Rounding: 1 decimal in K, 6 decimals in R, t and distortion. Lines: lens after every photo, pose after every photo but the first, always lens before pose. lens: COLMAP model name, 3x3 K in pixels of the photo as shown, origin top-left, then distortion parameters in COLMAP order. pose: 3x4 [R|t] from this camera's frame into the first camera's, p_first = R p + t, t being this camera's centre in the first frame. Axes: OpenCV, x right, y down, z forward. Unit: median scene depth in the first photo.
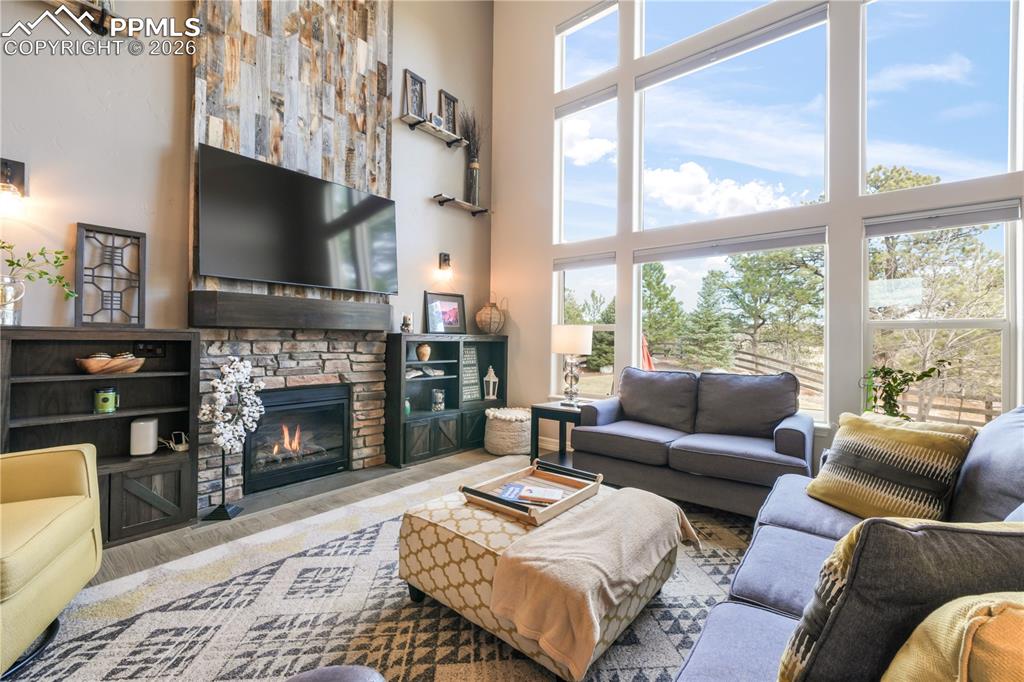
lens RADIAL K [[427.5, 0, 497.1], [0, 427.5, 335.5], [0, 0, 1]] dist [-0.000597, -0.000035]
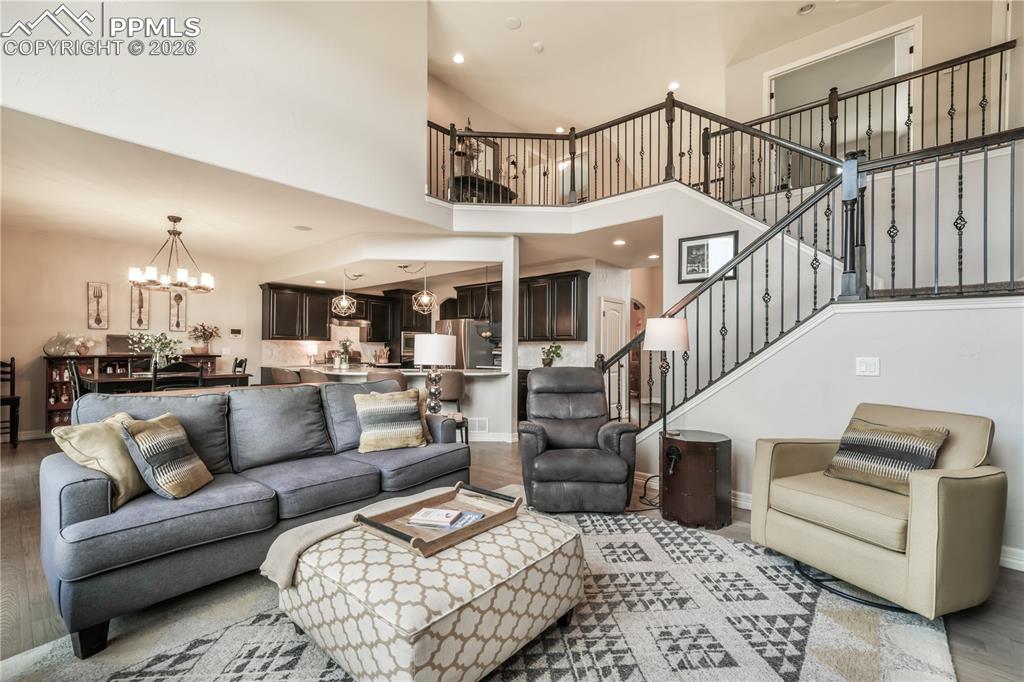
lens RADIAL K [[442.7, 0, 501.4], [0, 442.7, 346.5], [0, 0, 1]] dist [0.000695, 0.000039]
pose [[-0.999627, -0.017291, 0.021130, -0.029920], [-0.017725, 0.999633, -0.020506, 0.008613], [-0.020768, -0.020873, -0.999566, 1.096346]]
